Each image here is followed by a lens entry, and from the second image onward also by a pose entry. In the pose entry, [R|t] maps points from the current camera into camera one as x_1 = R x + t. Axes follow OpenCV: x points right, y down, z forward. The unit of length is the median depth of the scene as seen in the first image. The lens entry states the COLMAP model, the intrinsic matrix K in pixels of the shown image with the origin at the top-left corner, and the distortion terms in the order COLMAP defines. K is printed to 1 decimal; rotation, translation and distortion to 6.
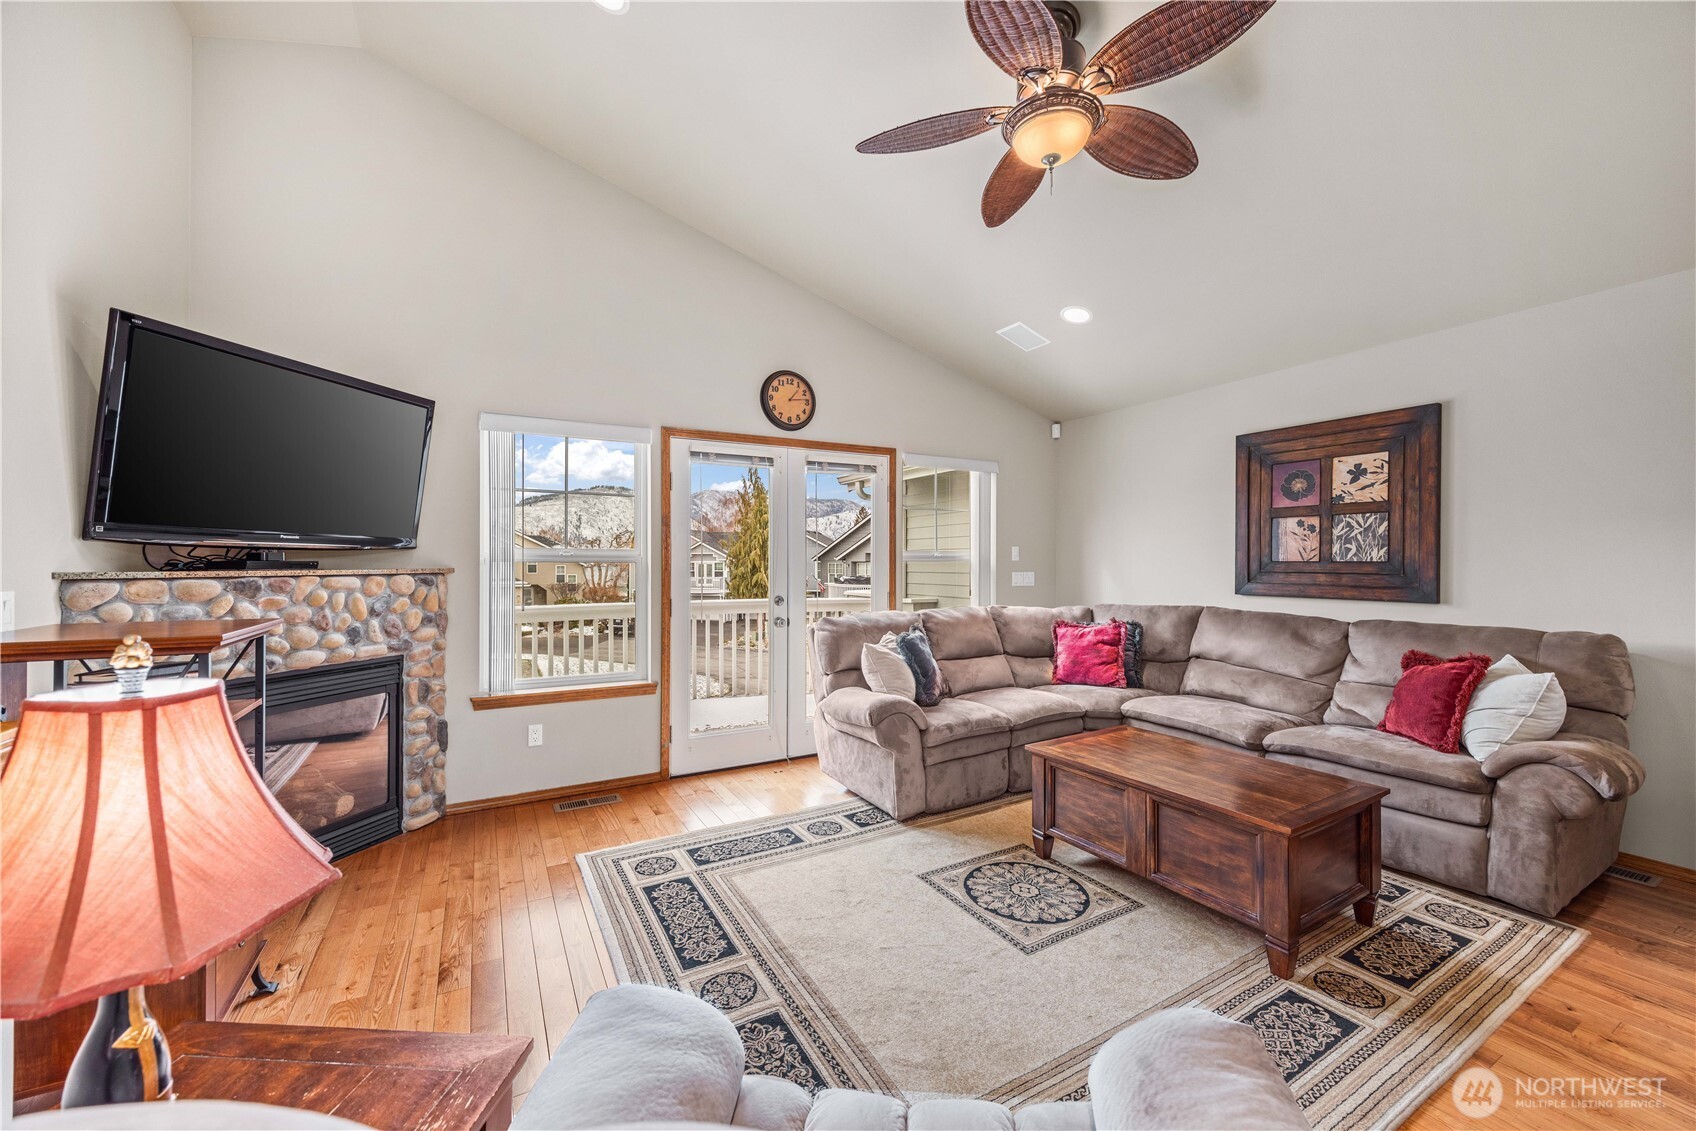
lens RADIAL K [[651.3, 0, 842.0], [0, 651.3, 564.2], [0, 0, 1]] dist [-0.002529, -0.000297]
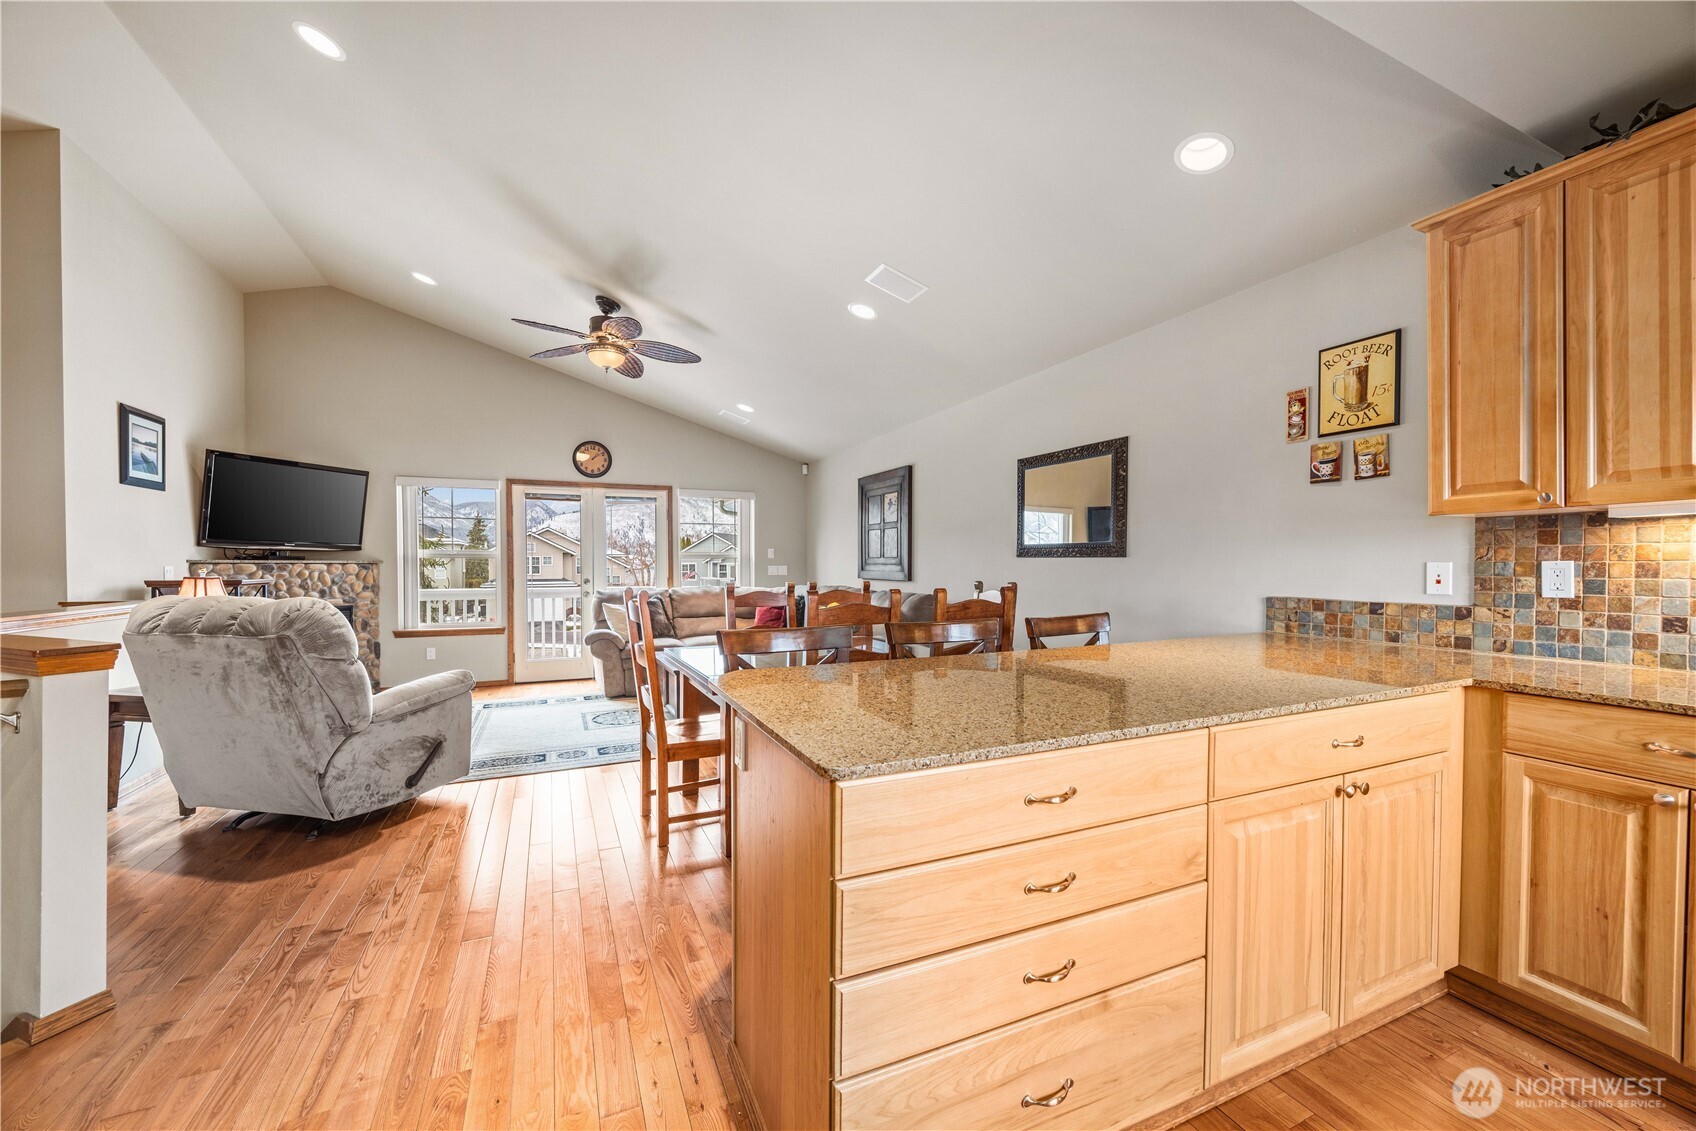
lens RADIAL K [[651.3, 0, 845.3], [0, 651.3, 581.9], [0, 0, 1]] dist [-0.002529, -0.000297]
pose [[0.996396, 0.002558, -0.084781, 0.854103], [-0.000647, 0.999745, 0.022563, 0.023018], [0.084817, -0.022427, 0.996144, -0.718142]]
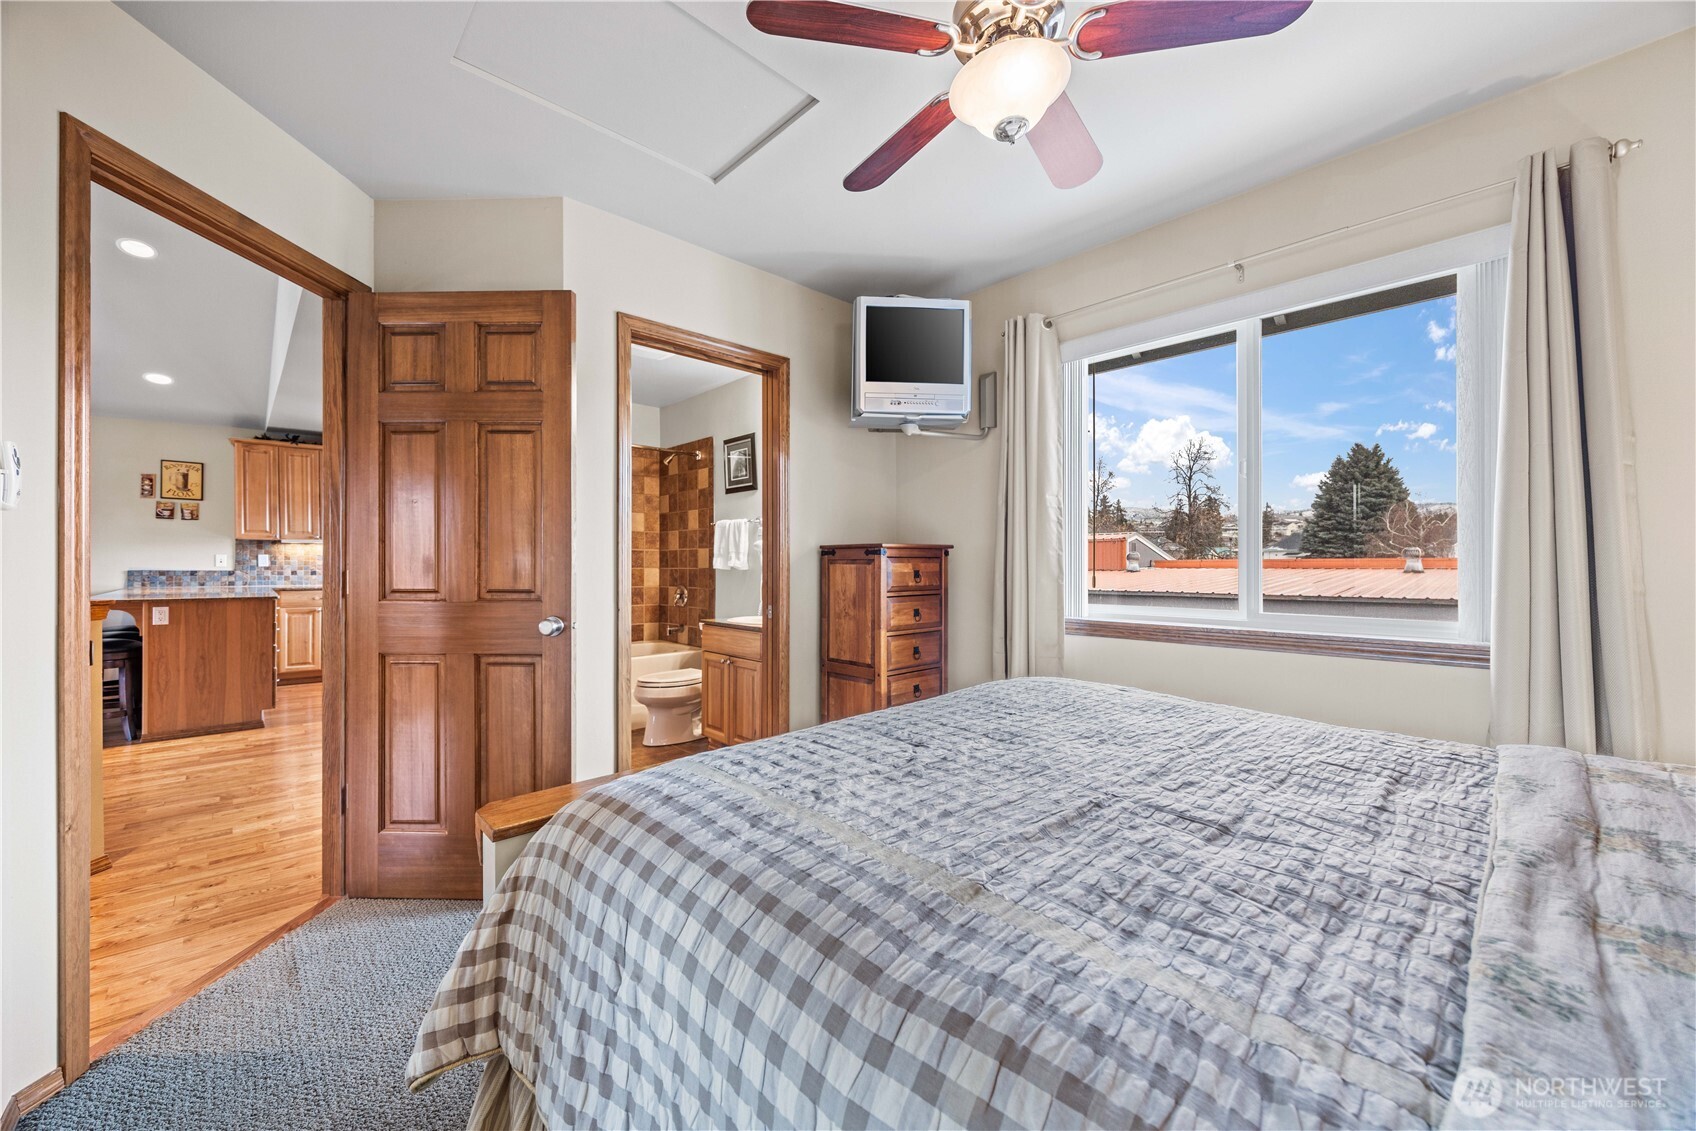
lens RADIAL K [[651.3, 0, 837.2], [0, 651.3, 561.7], [0, 0, 1]] dist [-0.002529, -0.000297]
pose [[-0.235417, 0.006234, 0.971874, -0.763488], [0.002114, 0.999980, -0.005902, 0.051614], [-0.971892, 0.000665, -0.235425, -1.242800]]
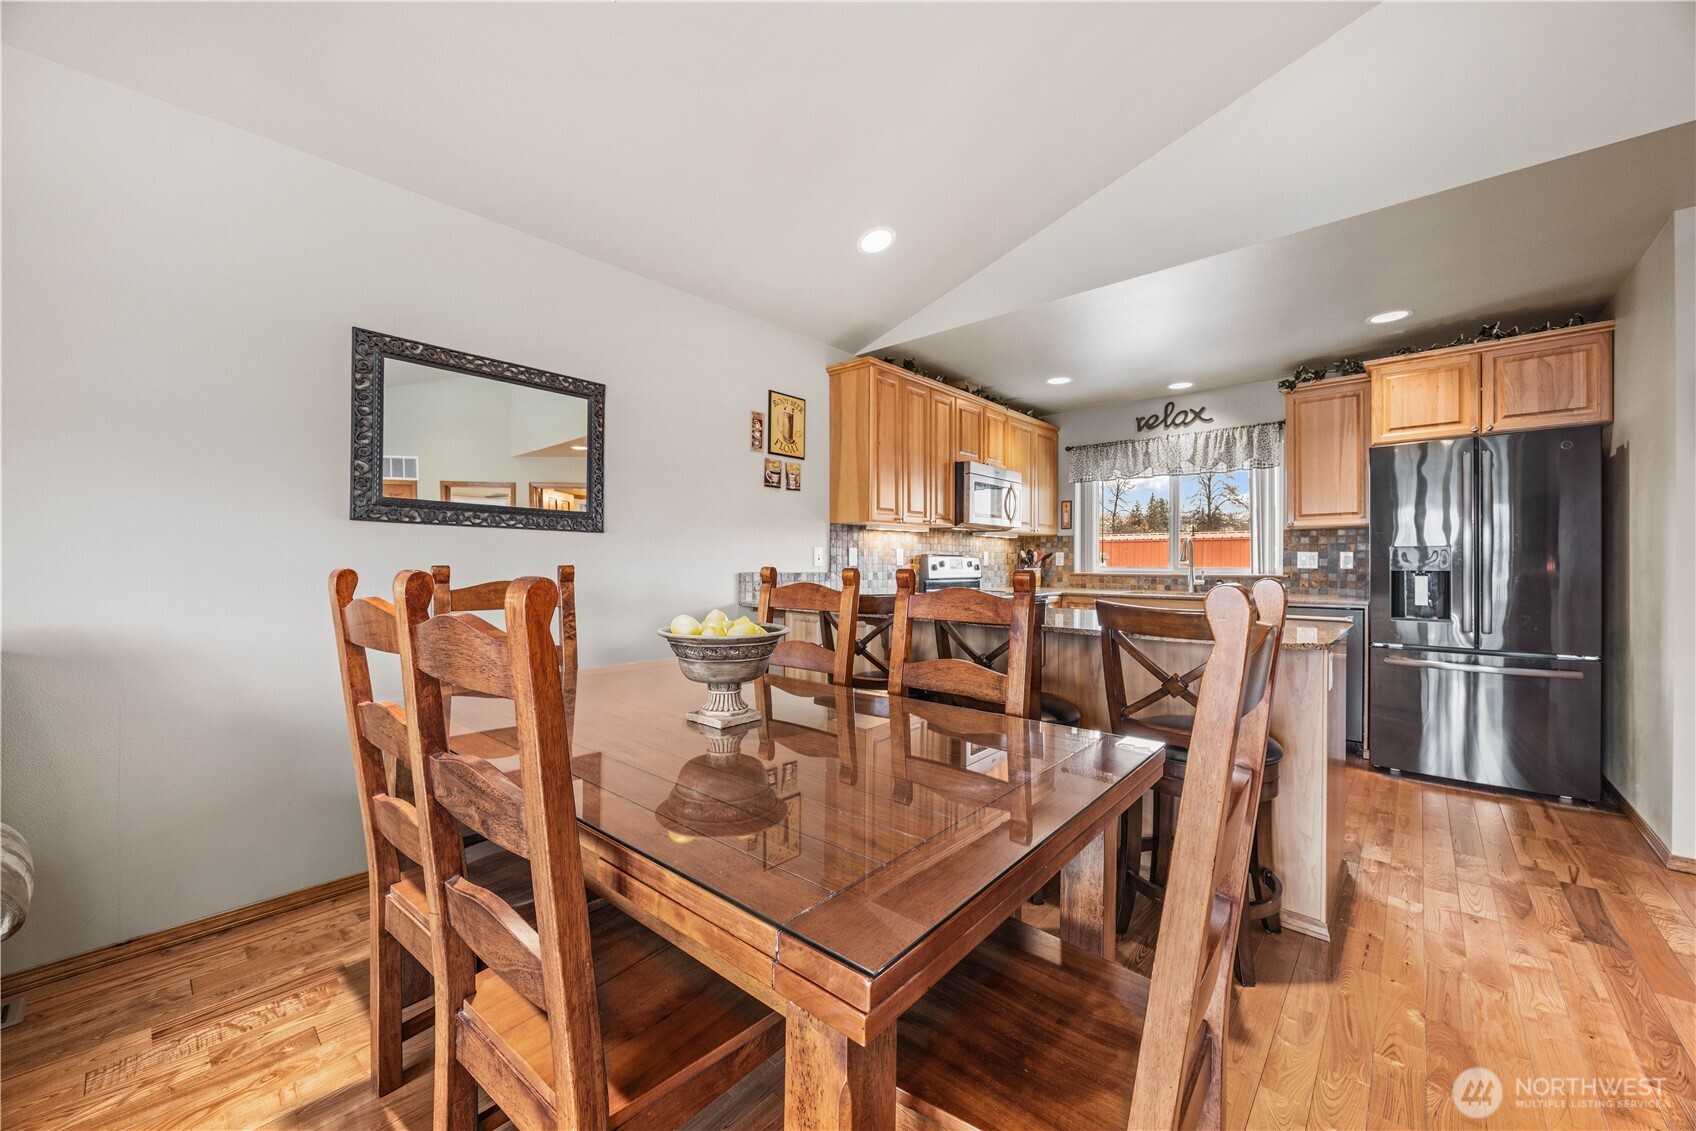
lens RADIAL K [[651.3, 0, 835.6], [0, 651.3, 563.5], [0, 0, 1]] dist [-0.002529, -0.000297]
pose [[-0.323747, 0.001974, 0.946141, 0.318723], [0.001847, 0.999997, -0.001454, 0.047755], [-0.946142, 0.001277, -0.323750, 0.347464]]
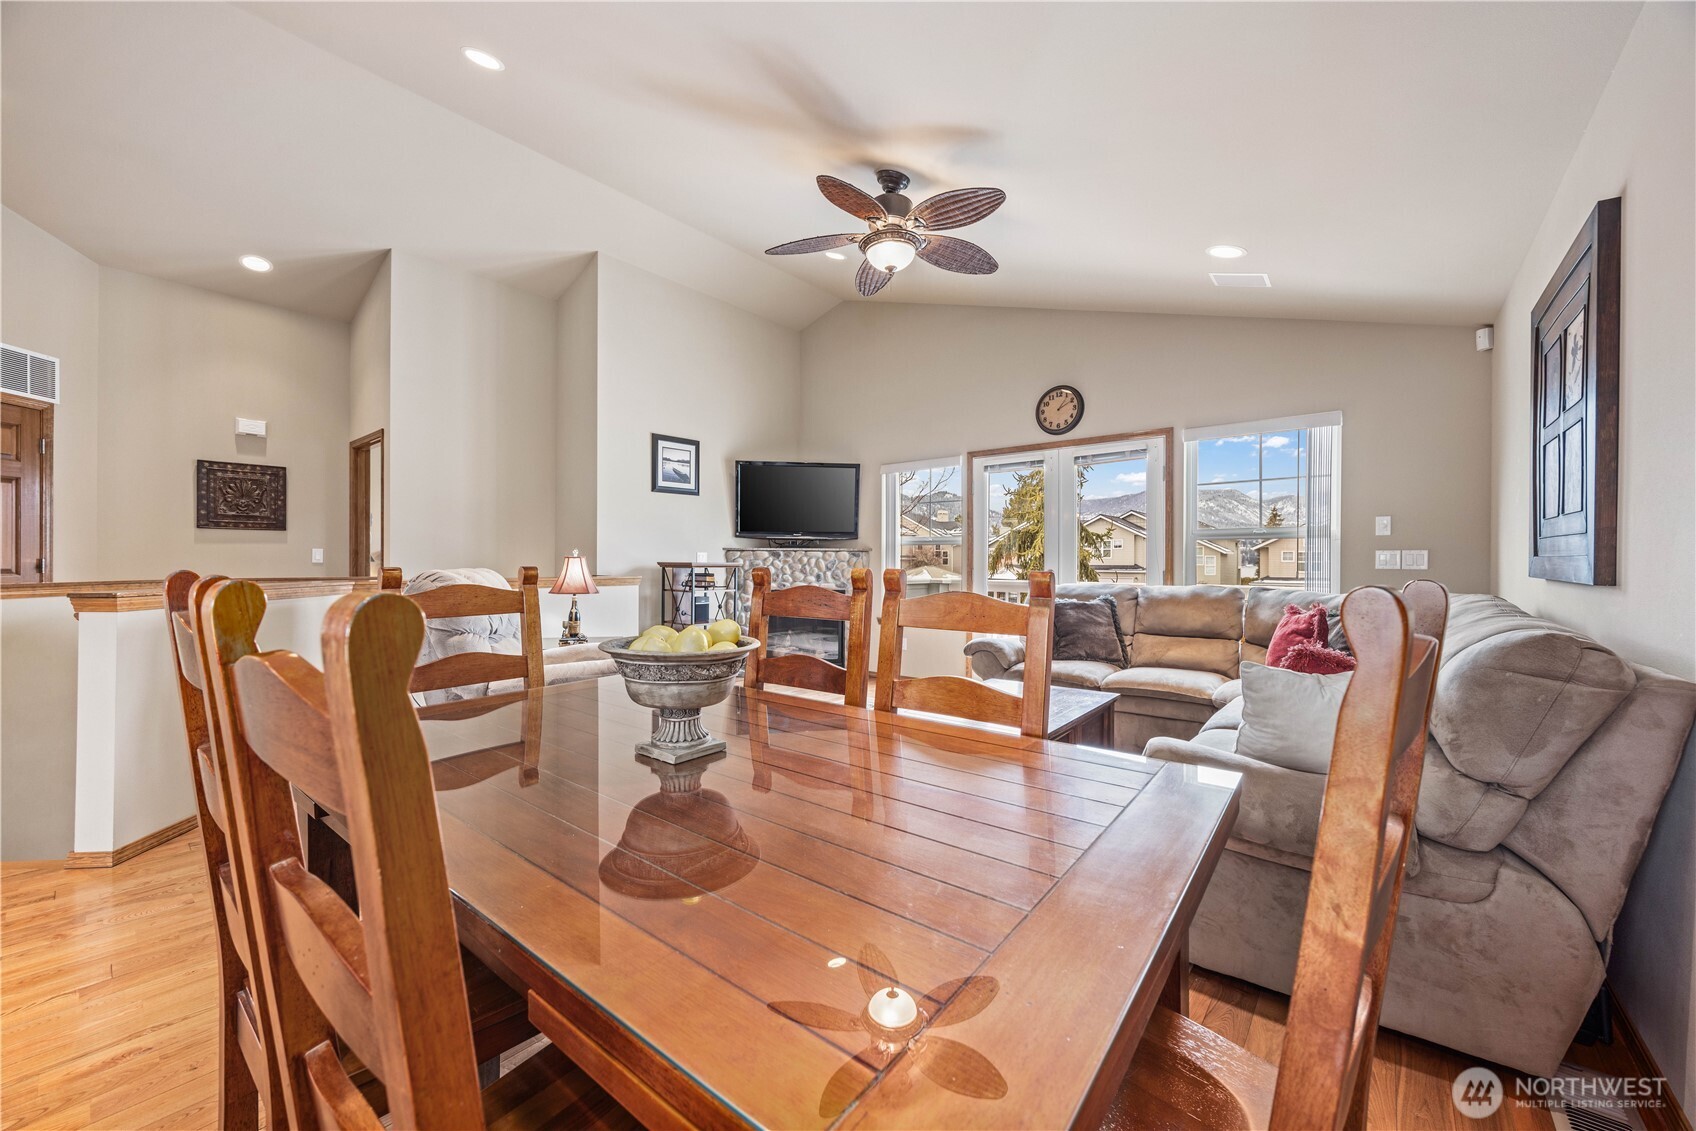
lens RADIAL K [[651.3, 0, 828.6], [0, 651.3, 568.9], [0, 0, 1]] dist [-0.002529, -0.000297]
pose [[0.346559, 0.012746, -0.937942, 1.135742], [-0.006982, 0.999915, 0.011009, 0.044750], [0.938002, 0.002734, 0.346618, 0.212784]]
